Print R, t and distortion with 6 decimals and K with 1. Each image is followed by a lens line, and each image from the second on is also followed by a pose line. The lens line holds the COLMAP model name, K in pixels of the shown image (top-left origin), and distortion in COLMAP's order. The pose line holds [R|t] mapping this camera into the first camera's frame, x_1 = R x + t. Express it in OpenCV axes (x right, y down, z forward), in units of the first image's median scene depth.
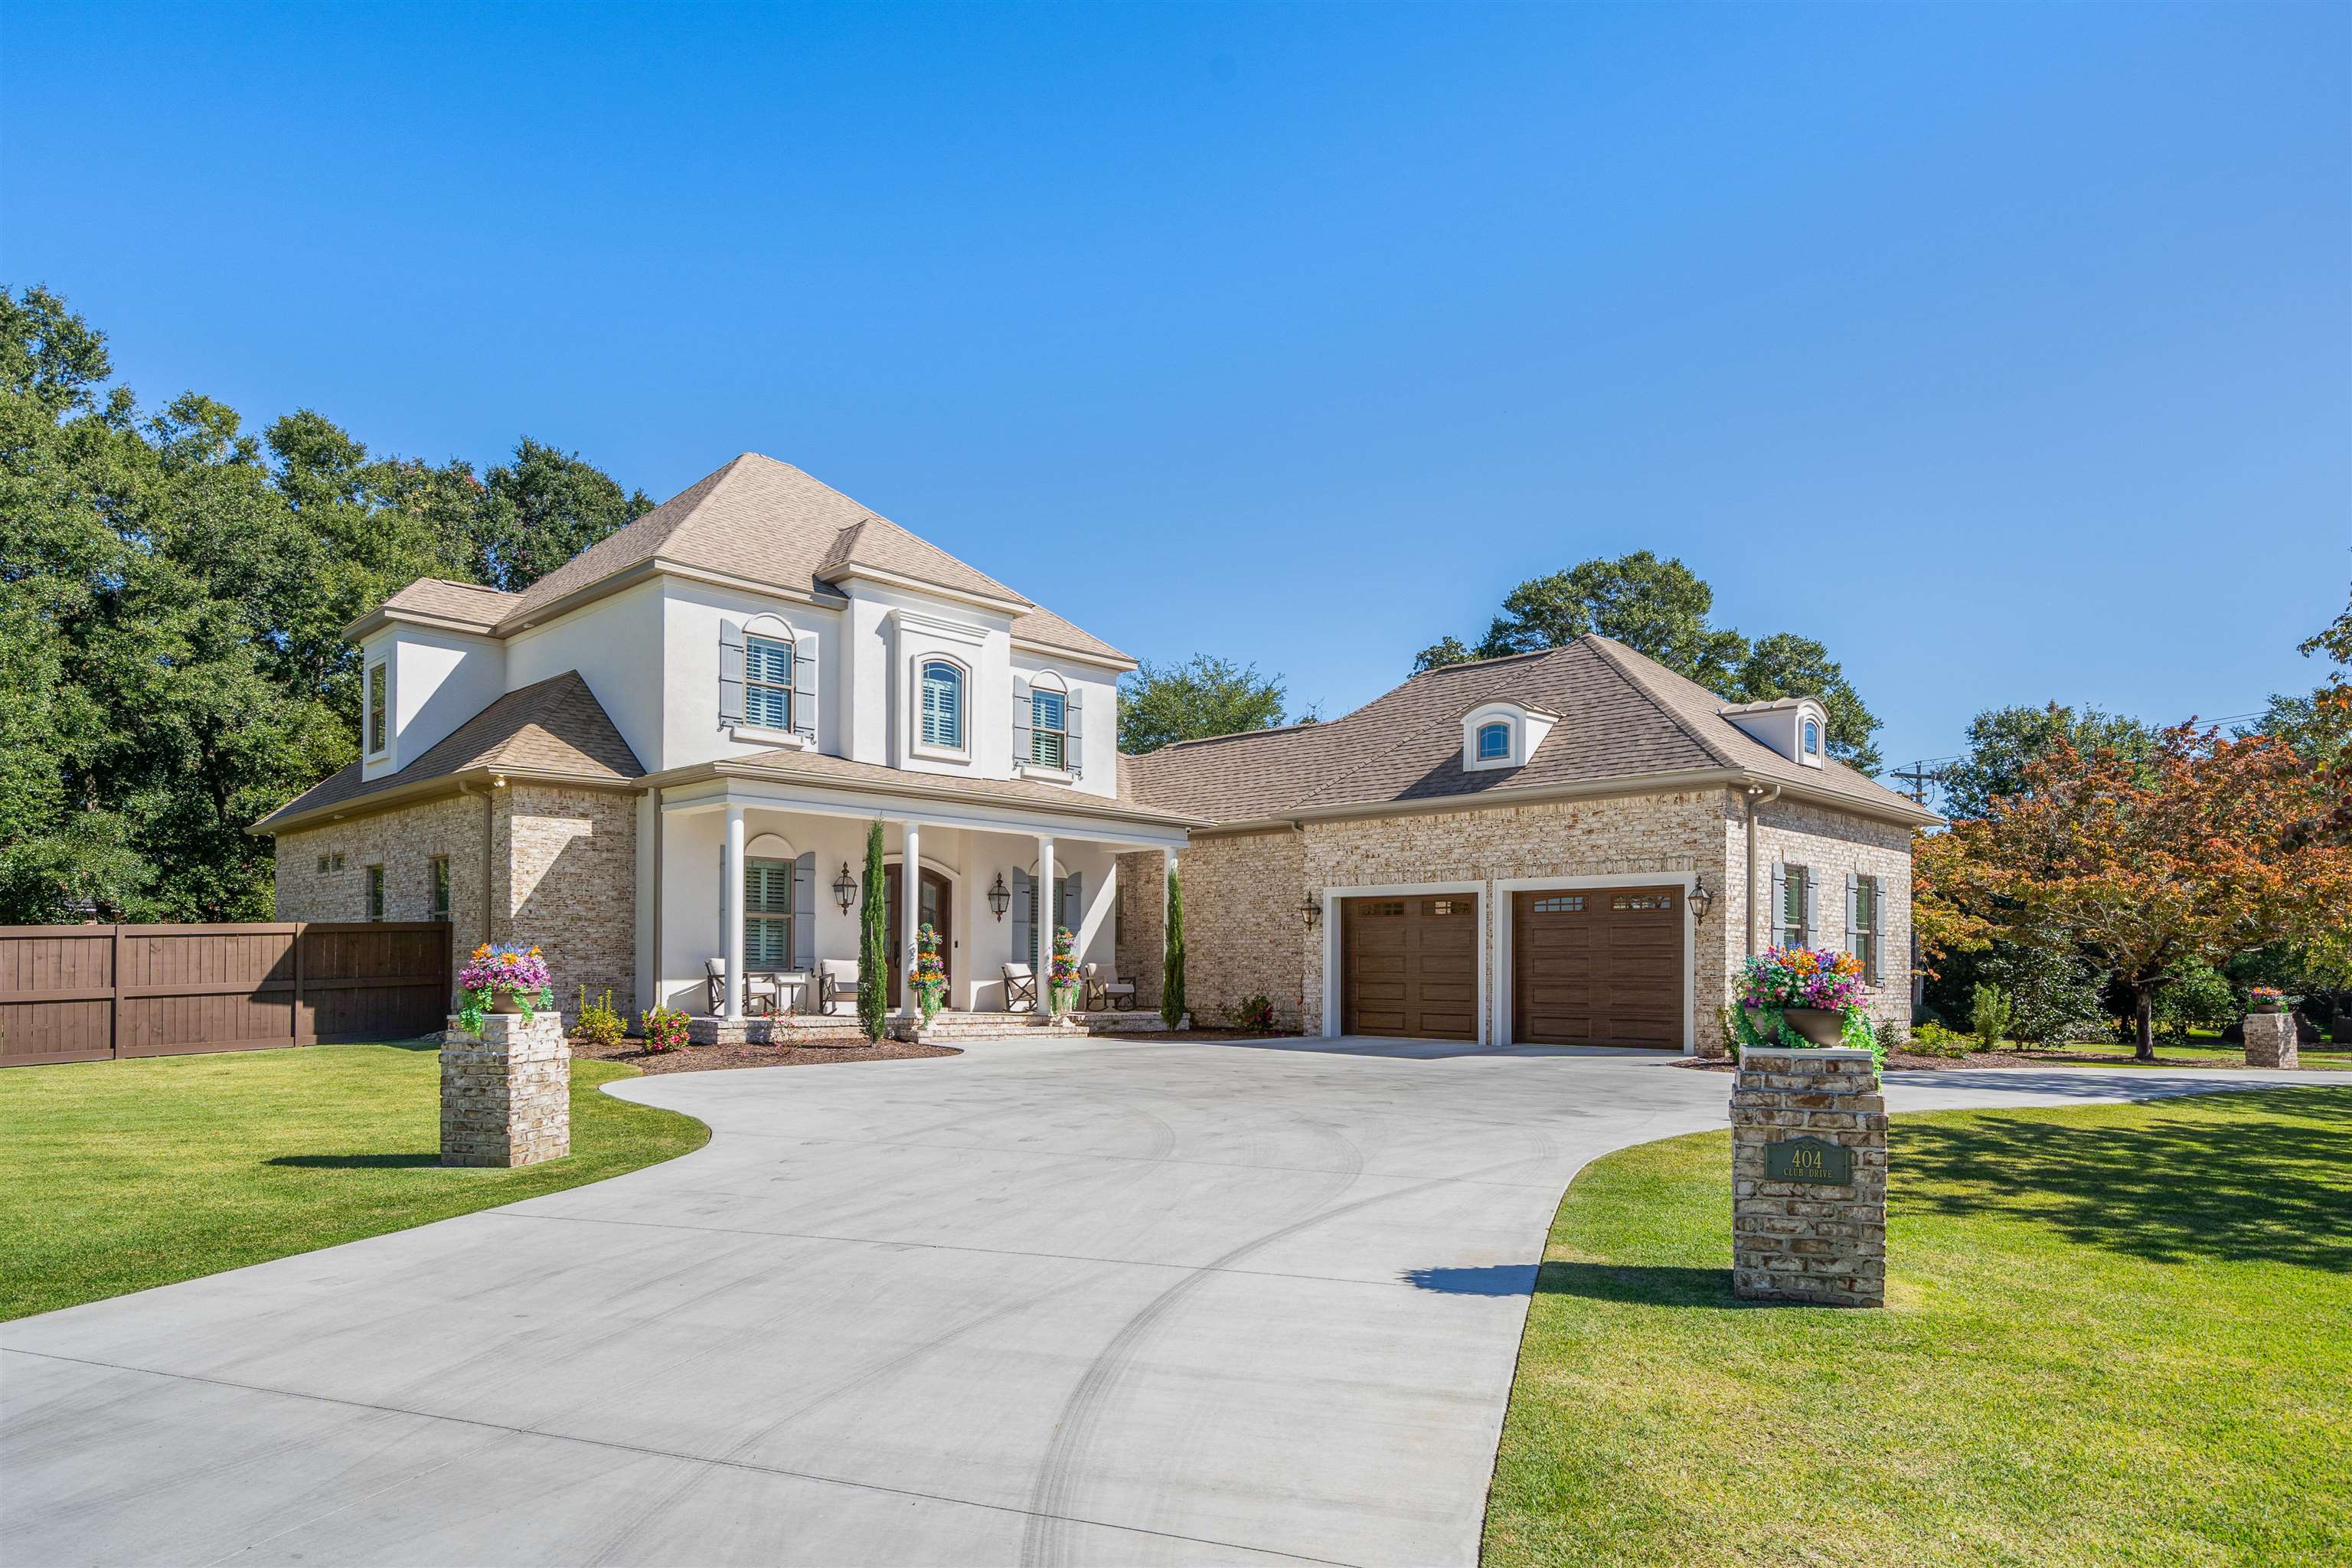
lens RADIAL K [[1381.7, 0, 1176.0], [0, 1381.7, 784.0], [0, 0, 1]] dist [-0.000308, -0.000041]
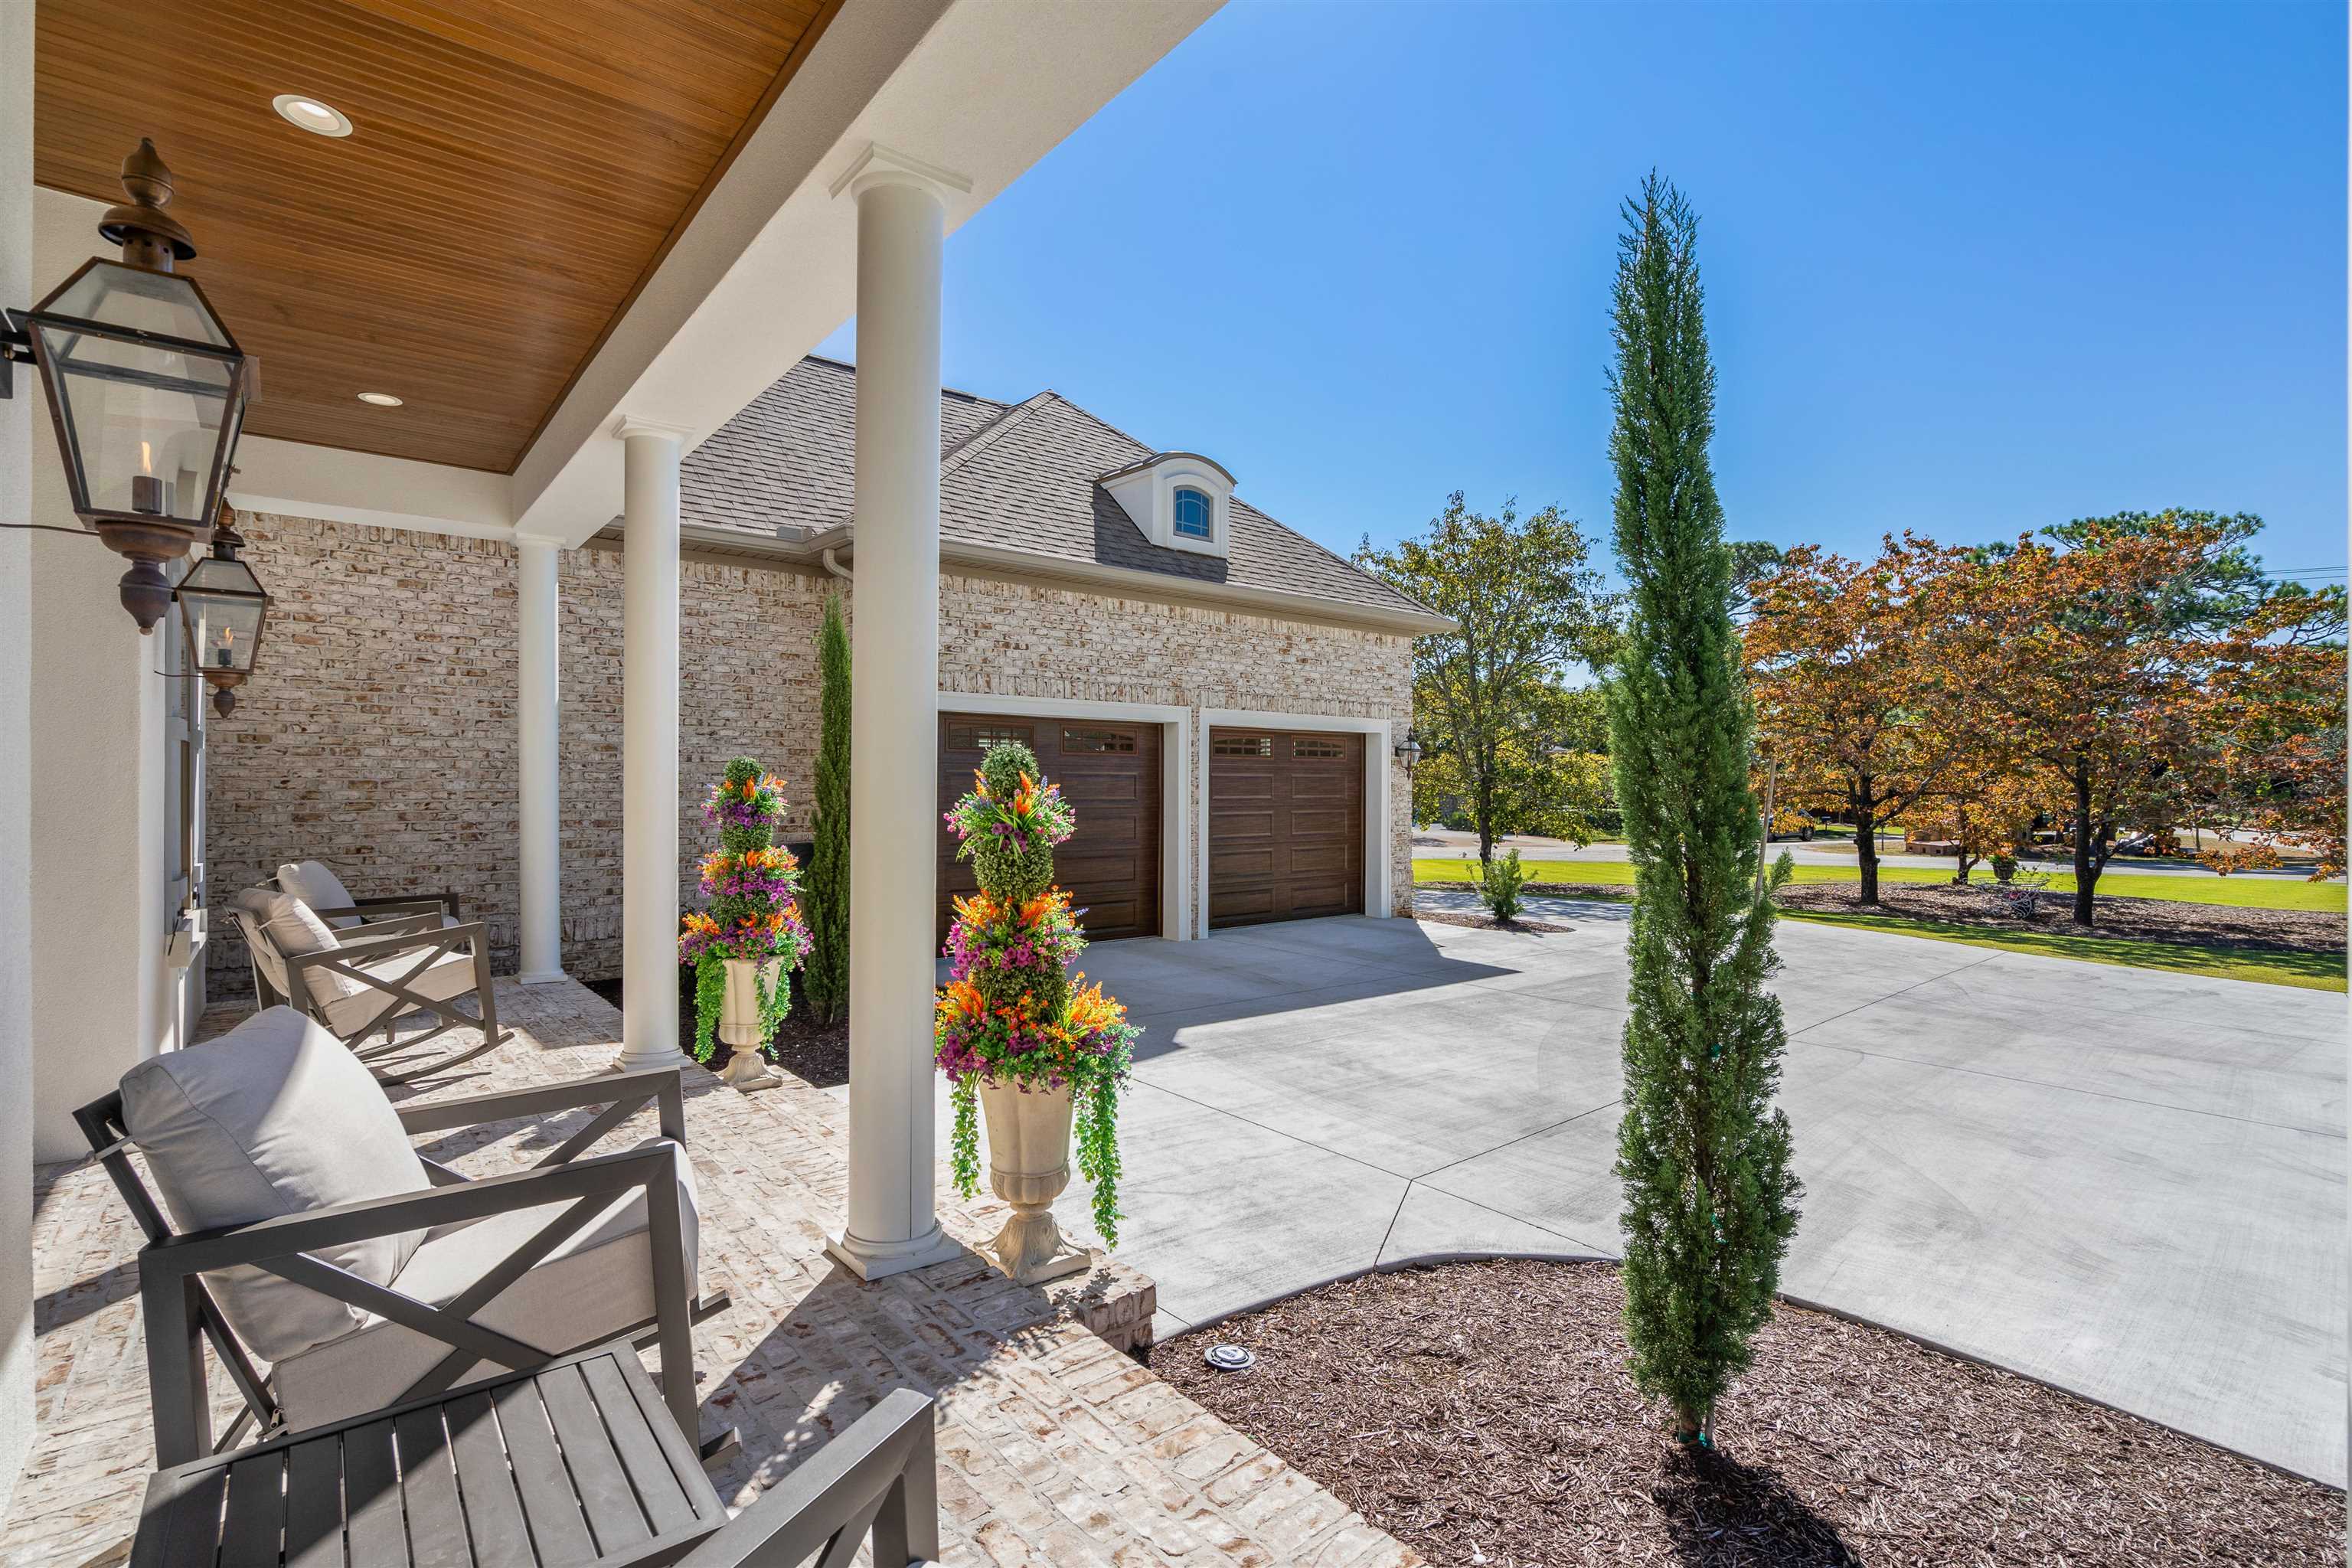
lens RADIAL K [[1104.7, 0, 1176.0], [0, 1104.7, 784.0], [0, 0, 1]] dist [-0.002065, -0.000532]
pose [[0.114065, -0.000238, 0.993473, -0.338226], [-0.132825, 0.991019, 0.015488, 0.100472], [-0.984554, -0.133725, 0.113009, 0.932834]]
